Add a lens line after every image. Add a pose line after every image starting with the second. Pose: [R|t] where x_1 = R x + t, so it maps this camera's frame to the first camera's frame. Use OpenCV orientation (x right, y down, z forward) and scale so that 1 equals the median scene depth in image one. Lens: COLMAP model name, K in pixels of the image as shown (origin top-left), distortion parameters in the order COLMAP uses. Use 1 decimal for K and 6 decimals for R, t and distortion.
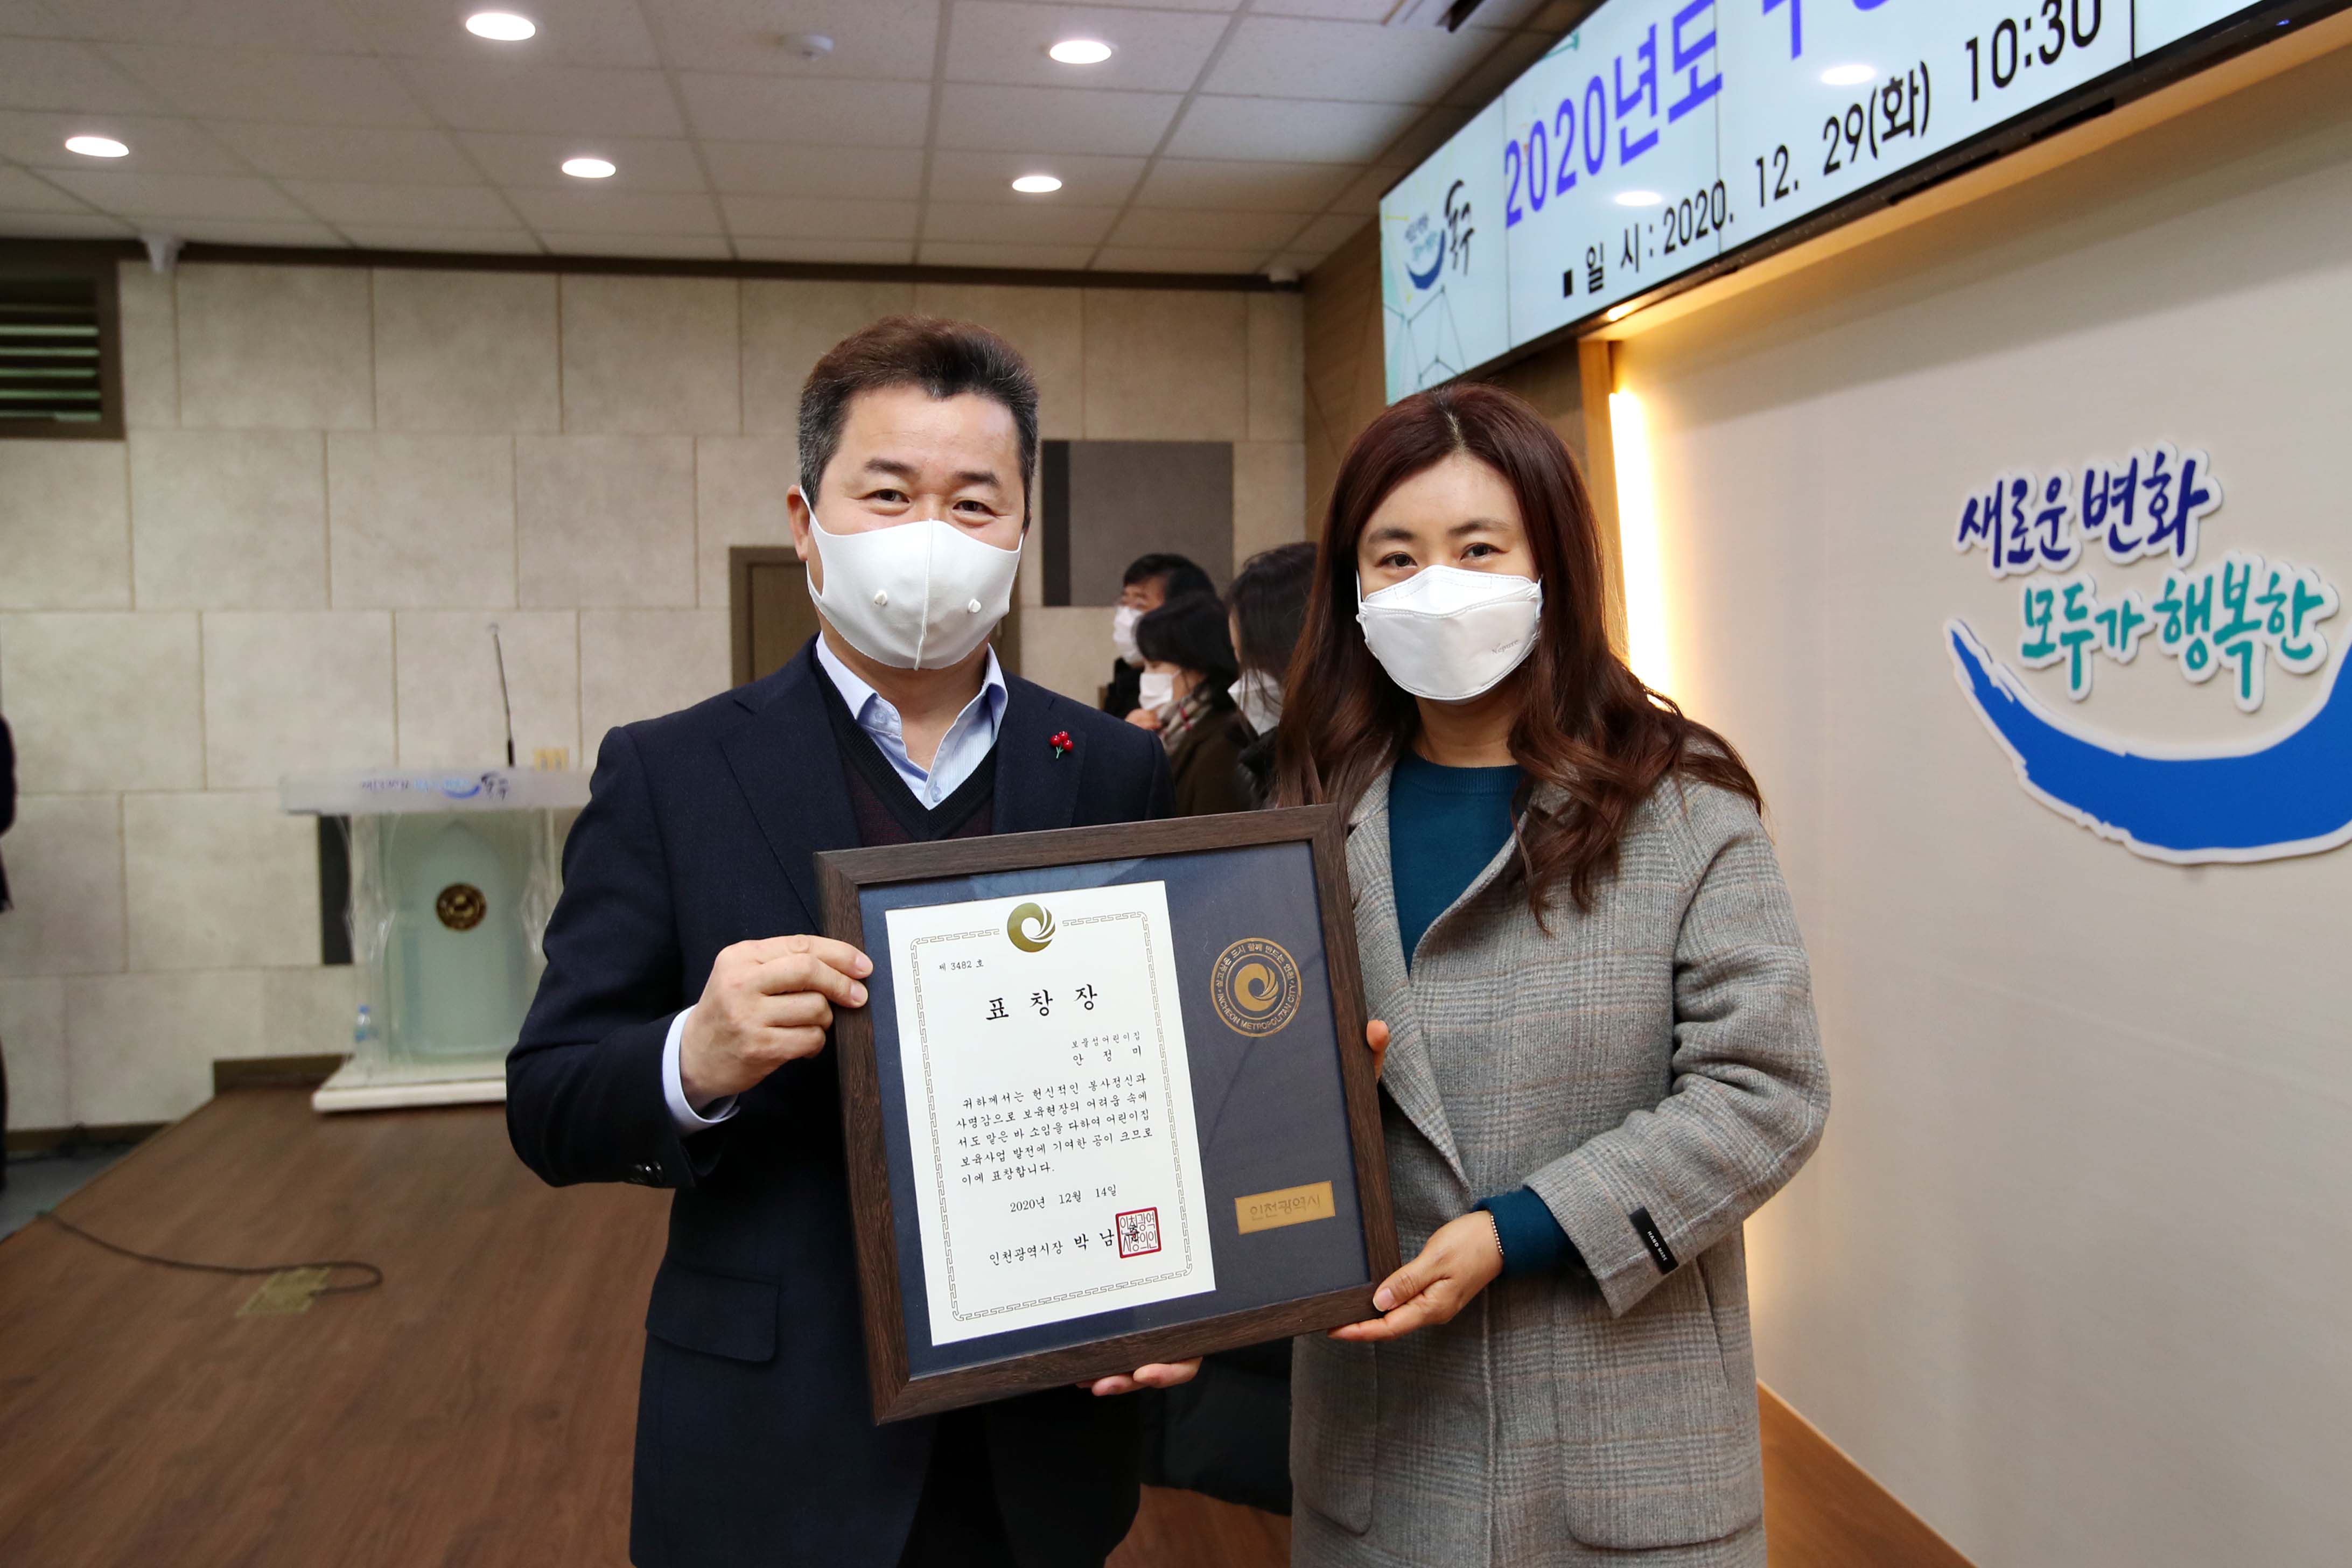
lens RADIAL K [[1793.5, 0, 1241.8], [0, 1793.5, 726.0], [0, 0, 1]] dist [-0.037270, 0.068597]
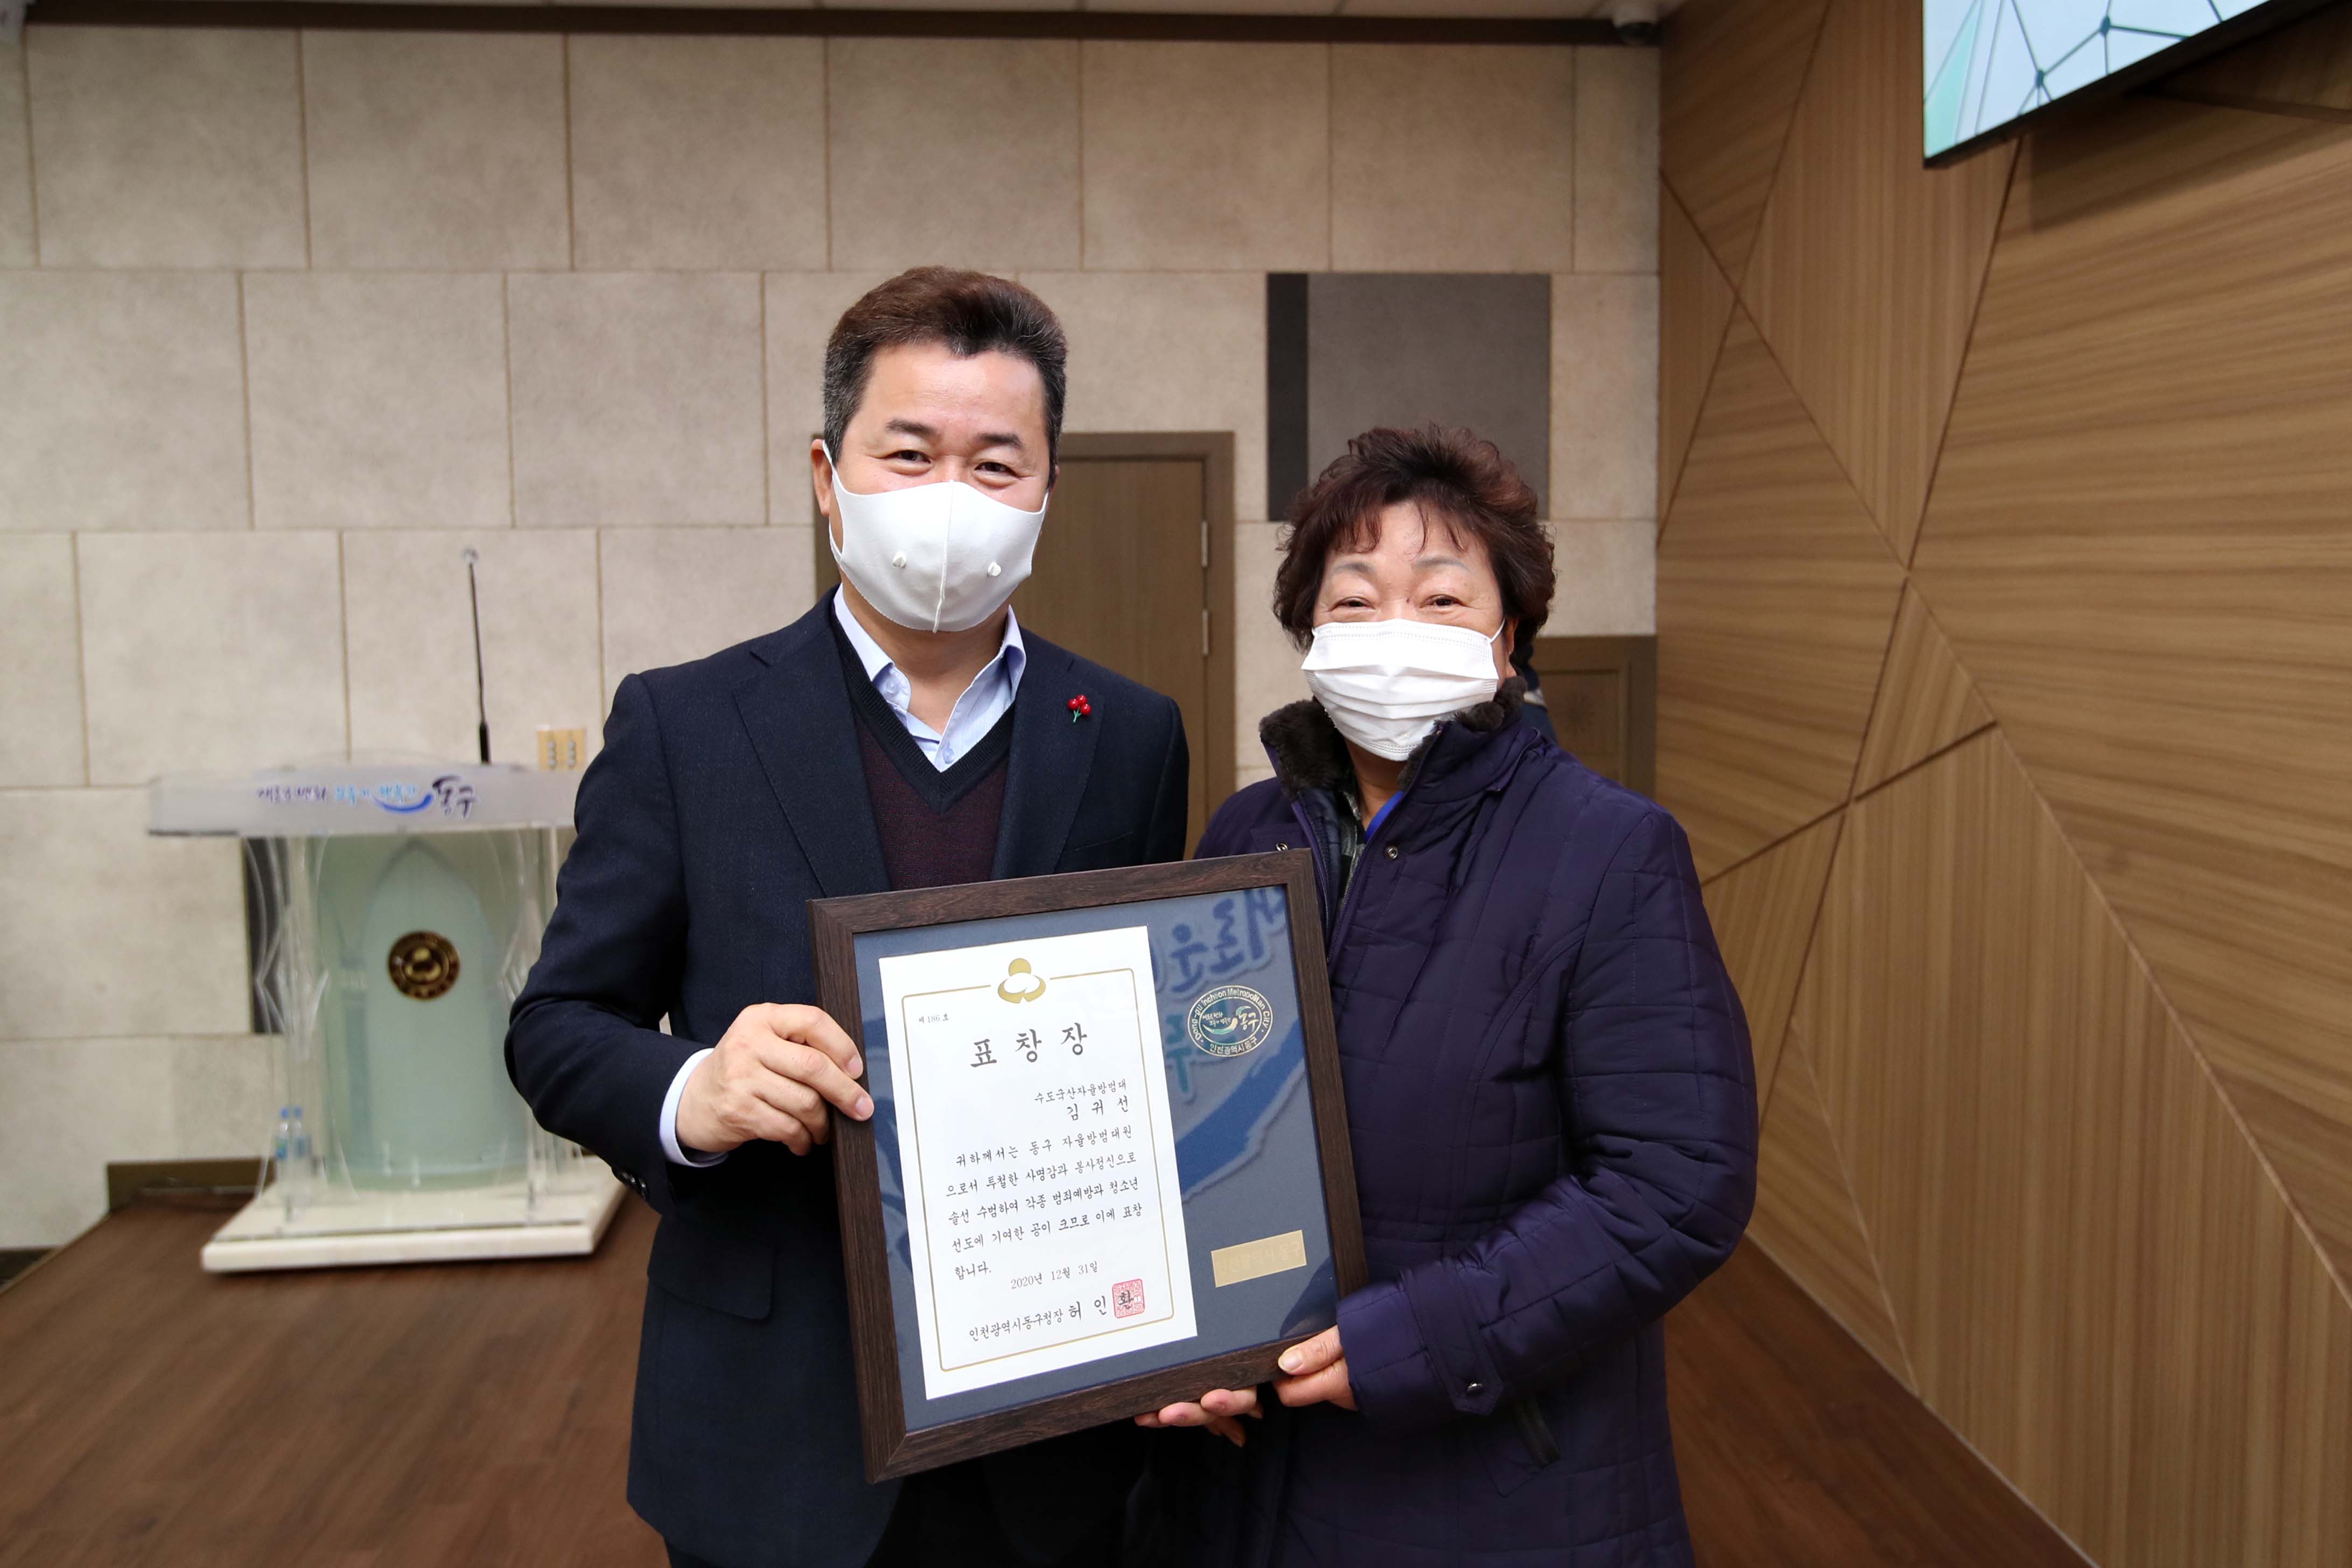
lens RADIAL K [[1785.1, 0, 1192.3], [0, 1785.1, 700.5], [0, 0, 1]] dist [-0.042251, 0.061380]
pose [[0.993553, 0.007933, -0.113087, -0.071508], [-0.004387, 0.999492, 0.031567, -0.023044], [0.113279, -0.030868, 0.993084, 0.372901]]
